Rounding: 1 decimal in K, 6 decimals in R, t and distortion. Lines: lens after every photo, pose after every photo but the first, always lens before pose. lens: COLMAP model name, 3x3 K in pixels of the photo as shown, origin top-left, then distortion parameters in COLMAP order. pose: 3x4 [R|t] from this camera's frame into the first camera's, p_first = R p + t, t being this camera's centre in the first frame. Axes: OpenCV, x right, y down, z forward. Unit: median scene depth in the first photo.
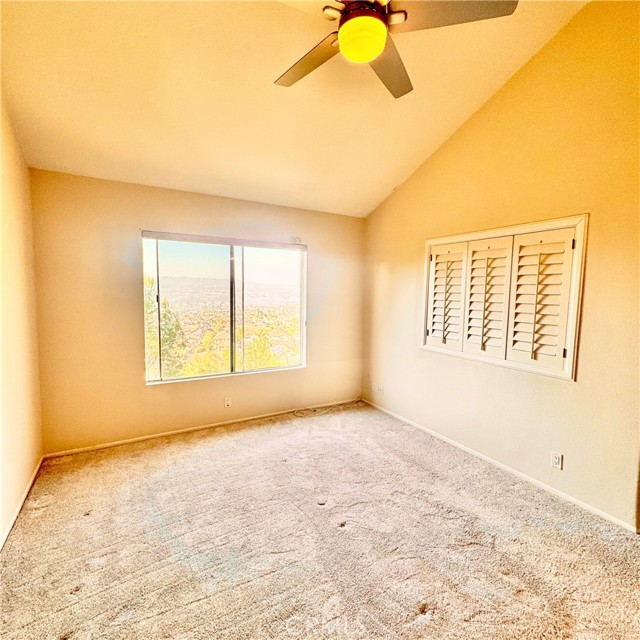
lens RADIAL K [[341.6, 0, 313.3], [0, 341.6, 316.8], [0, 0, 1]] dist [-0.001108, 0.000461]
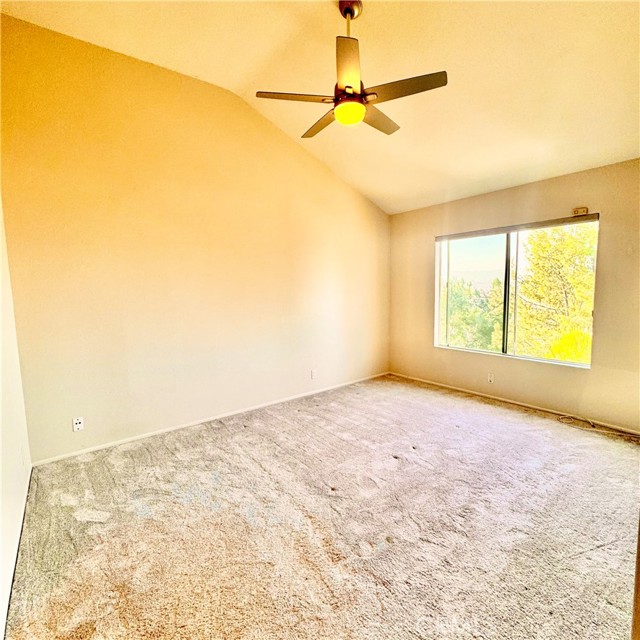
lens RADIAL K [[341.6, 0, 321.7], [0, 341.6, 317.1], [0, 0, 1]] dist [-0.001108, 0.000461]
pose [[0.127763, 0.075899, -0.988896, 0.781340], [-0.043020, 0.996553, 0.070928, -0.001153], [0.990871, 0.033480, 0.130588, 0.321825]]
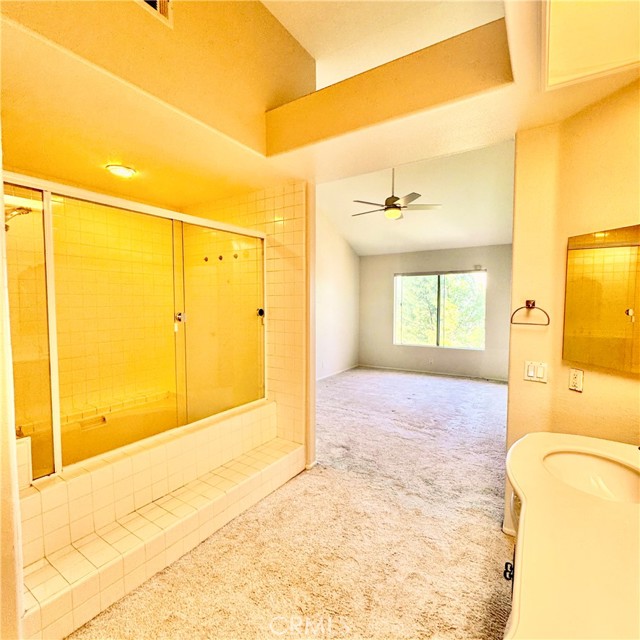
lens RADIAL K [[341.6, 0, 319.4], [0, 341.6, 320.2], [0, 0, 1]] dist [-0.001108, 0.000461]
pose [[0.456191, 0.030584, -0.889356, 1.133092], [-0.053524, 0.998543, 0.006884, 0.053107], [0.888271, 0.044462, 0.457163, -0.387158]]
